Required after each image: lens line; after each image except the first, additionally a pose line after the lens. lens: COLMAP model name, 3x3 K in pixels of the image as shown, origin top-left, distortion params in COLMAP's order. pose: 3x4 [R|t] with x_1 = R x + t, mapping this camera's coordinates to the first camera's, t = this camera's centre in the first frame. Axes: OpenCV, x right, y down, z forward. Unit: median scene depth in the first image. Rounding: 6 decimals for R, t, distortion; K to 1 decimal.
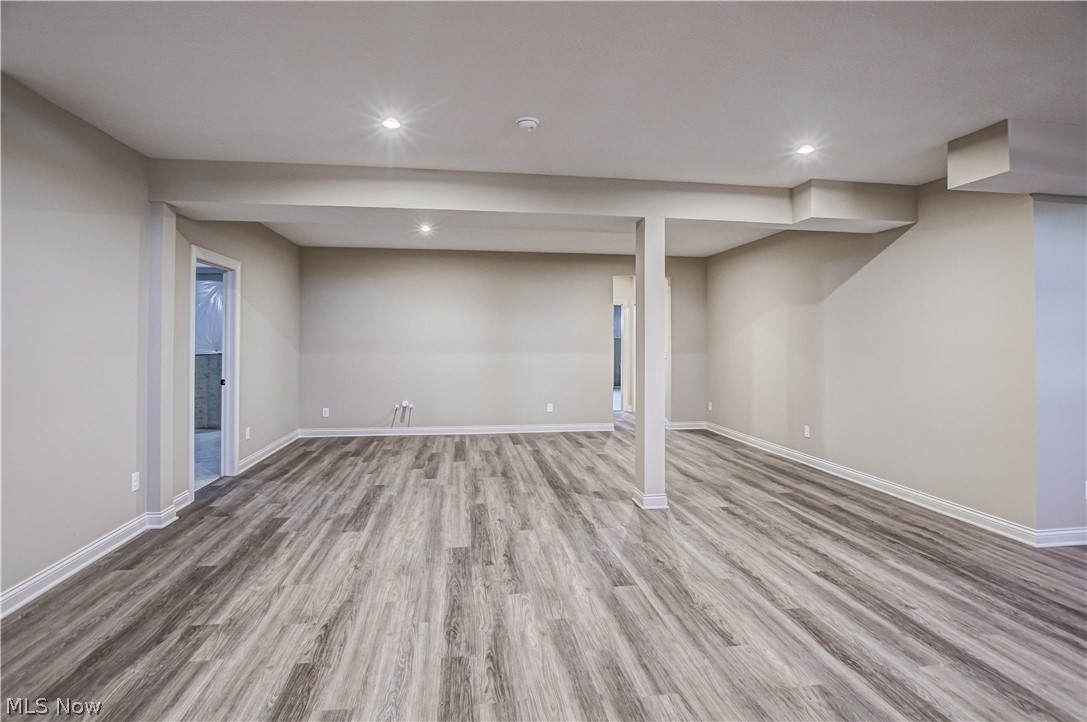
lens RADIAL K [[544.2, 0, 534.8], [0, 544.2, 335.7], [0, 0, 1]] dist [-0.027674, 0.002506]
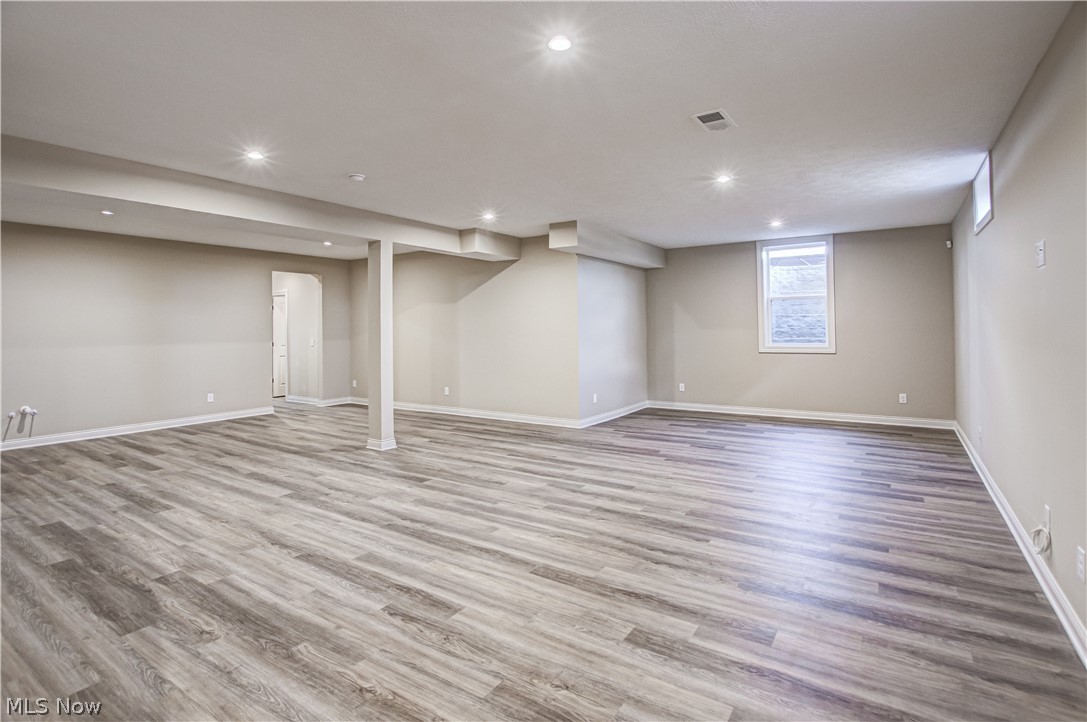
lens RADIAL K [[544.2, 0, 542.3], [0, 544.2, 313.4], [0, 0, 1]] dist [-0.027674, 0.002506]
pose [[0.673071, 0.008902, 0.739524, -0.688517], [0.007408, 0.999796, -0.018778, -0.001443], [-0.739540, 0.018117, 0.672868, -0.297512]]
